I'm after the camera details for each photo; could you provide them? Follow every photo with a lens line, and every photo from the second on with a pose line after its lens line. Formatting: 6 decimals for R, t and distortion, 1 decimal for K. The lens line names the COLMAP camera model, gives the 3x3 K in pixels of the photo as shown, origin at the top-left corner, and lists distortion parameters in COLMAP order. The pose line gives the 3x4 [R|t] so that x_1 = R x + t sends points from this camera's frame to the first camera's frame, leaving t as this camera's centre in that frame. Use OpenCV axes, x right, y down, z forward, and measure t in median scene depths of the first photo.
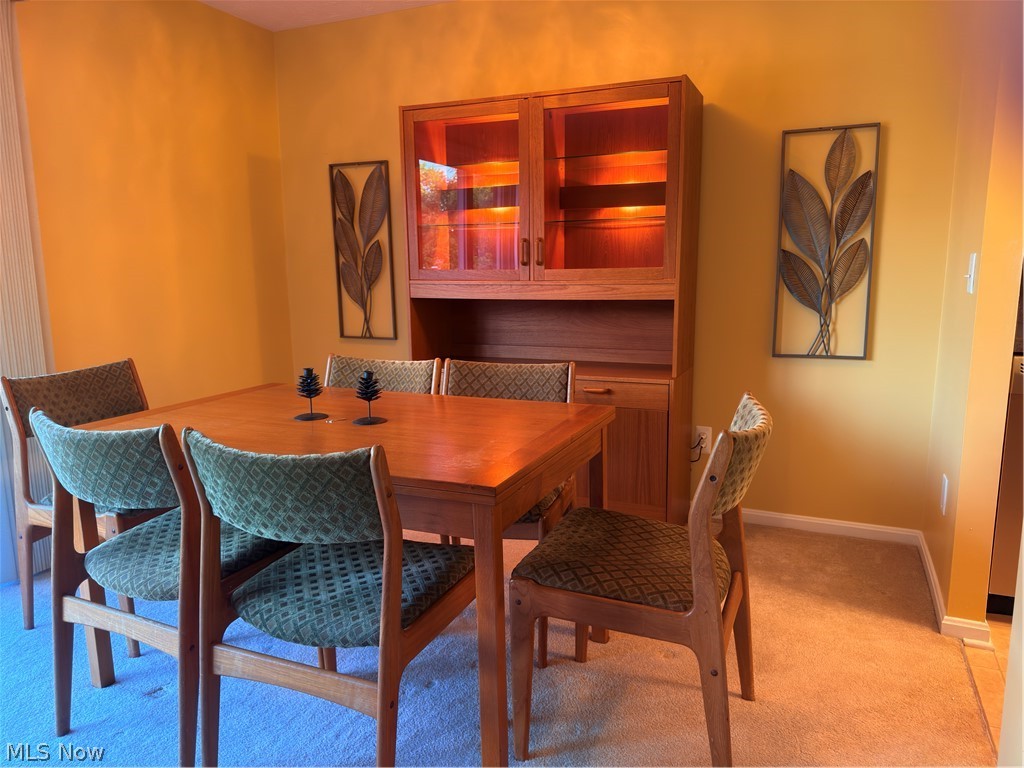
lens RADIAL K [[721.7, 0, 512.2], [0, 721.7, 385.4], [0, 0, 1]] dist [0.061457, -0.081238]
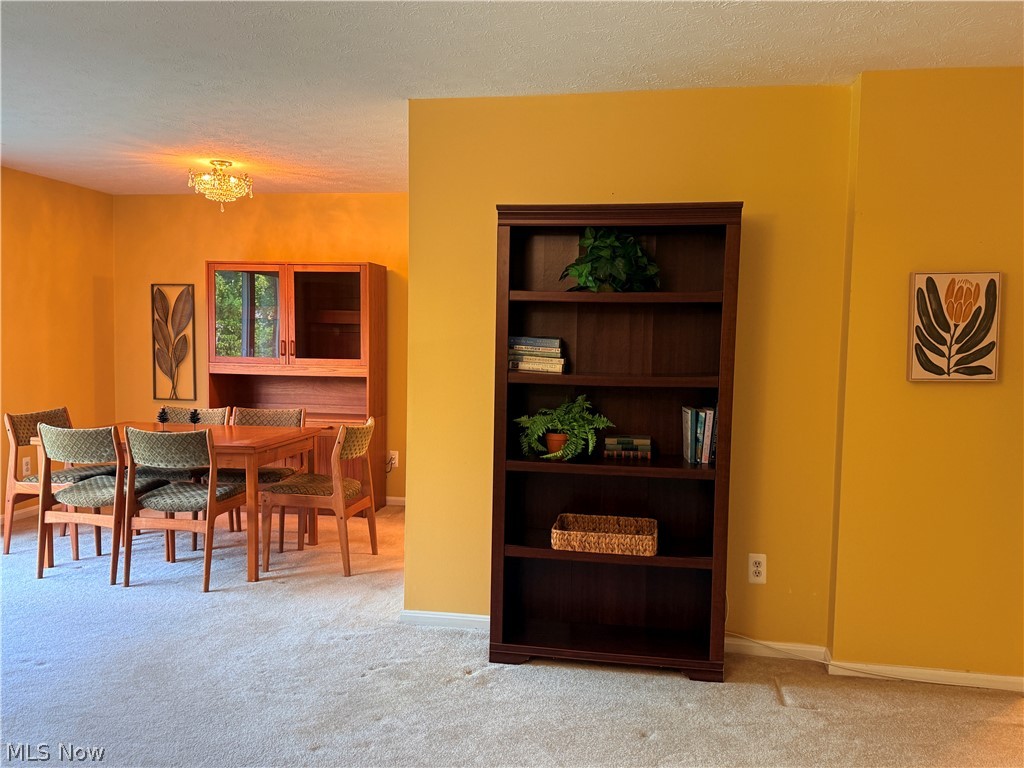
lens RADIAL K [[822.6, 0, 545.7], [0, 822.6, 382.3], [0, 0, 1]] dist [0.039700, -0.116582]
pose [[0.960796, 0.010717, 0.277048, 0.077316], [0.018792, 0.994438, -0.103636, 0.114095], [-0.276618, 0.104780, 0.955251, -1.060813]]
